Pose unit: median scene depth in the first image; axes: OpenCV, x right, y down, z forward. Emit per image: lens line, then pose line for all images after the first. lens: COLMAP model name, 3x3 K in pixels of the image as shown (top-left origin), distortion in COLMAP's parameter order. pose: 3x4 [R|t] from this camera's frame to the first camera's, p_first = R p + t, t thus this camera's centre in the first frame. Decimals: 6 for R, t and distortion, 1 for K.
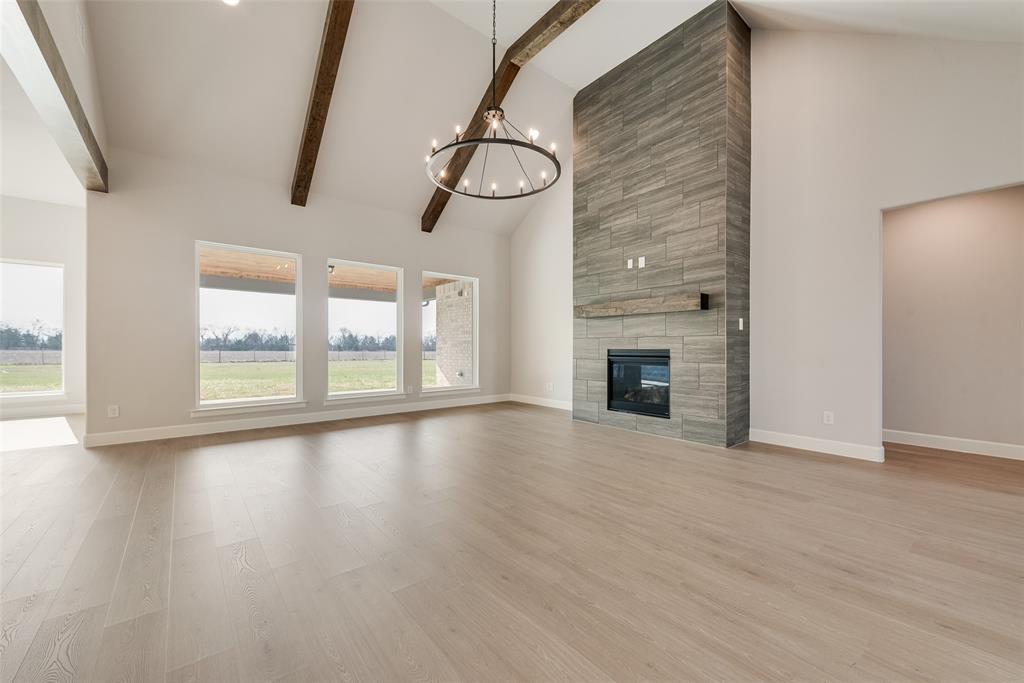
lens RADIAL K [[406.0, 0, 514.5], [0, 406.0, 345.8], [0, 0, 1]] dist [0.002965, 0.000171]
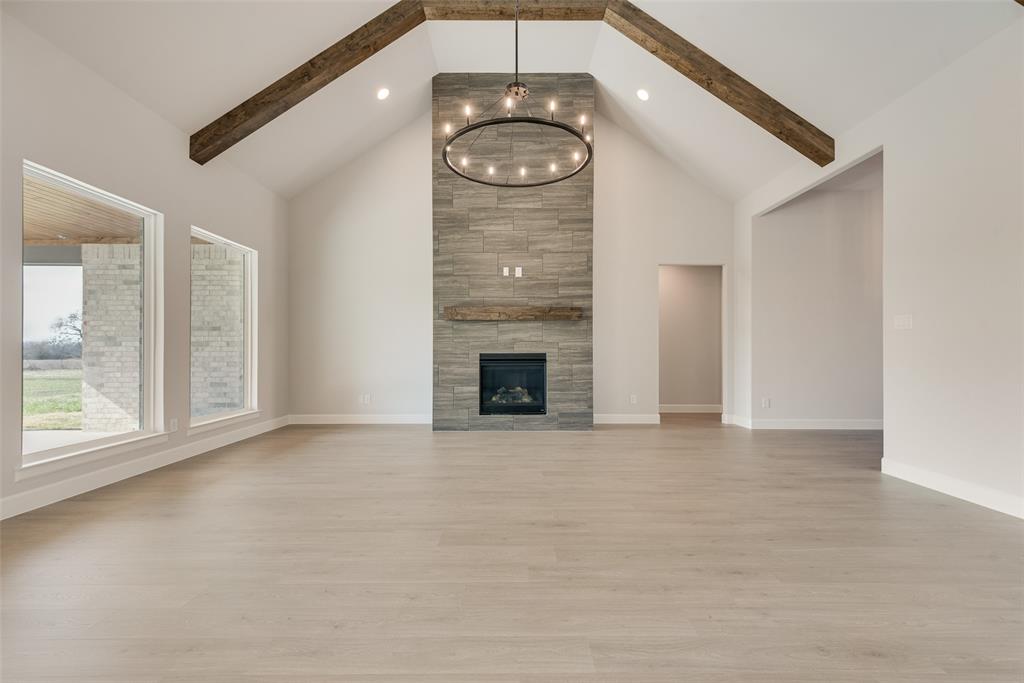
lens RADIAL K [[436.8, 0, 508.2], [0, 436.8, 346.9], [0, 0, 1]] dist [0.015665, 0.000032]
pose [[0.618749, 0.005647, 0.785568, -0.585249], [-0.001541, 0.999981, -0.005974, -0.001562], [-0.785587, 0.002485, 0.618746, 0.298064]]
